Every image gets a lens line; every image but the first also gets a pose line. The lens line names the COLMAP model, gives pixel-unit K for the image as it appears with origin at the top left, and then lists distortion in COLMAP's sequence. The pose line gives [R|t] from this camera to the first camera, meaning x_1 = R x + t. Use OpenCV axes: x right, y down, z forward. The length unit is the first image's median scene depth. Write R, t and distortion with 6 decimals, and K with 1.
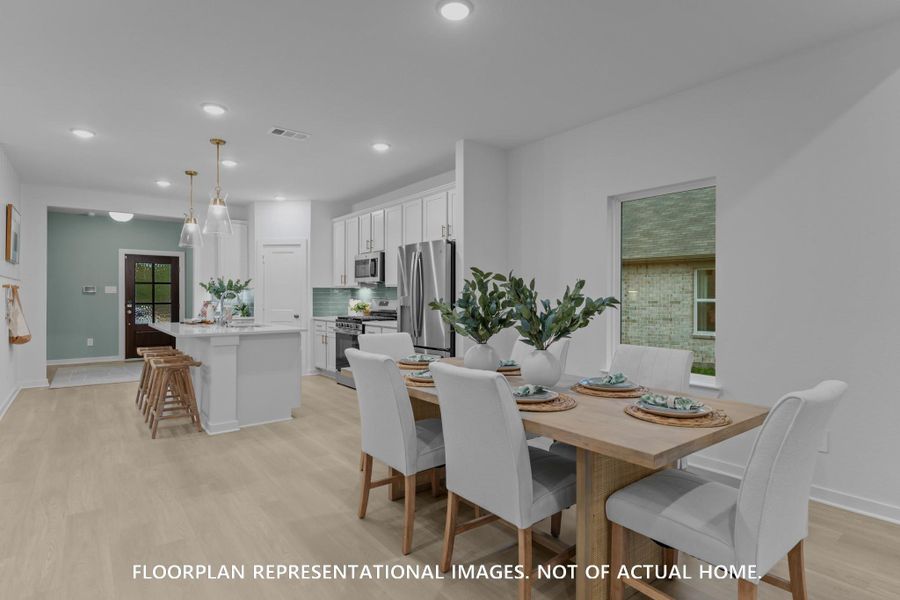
lens RADIAL K [[466.2, 0, 450.0], [0, 466.2, 300.0], [0, 0, 1]] dist [0.001452, 0.000111]
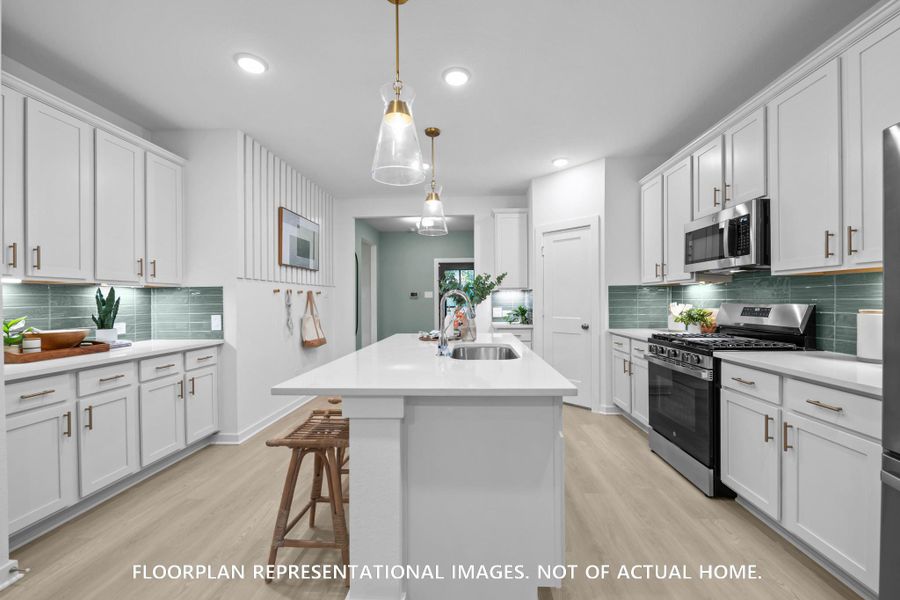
lens RADIAL K [[378.5, 0, 450.0], [0, 378.5, 300.0], [0, 0, 1]] dist [-0.000754, -0.000020]
pose [[0.763158, -0.007056, -0.646174, -0.121004], [0.003205, 0.999969, -0.007134, -0.002836], [0.646204, 0.003373, 0.763157, 0.454330]]
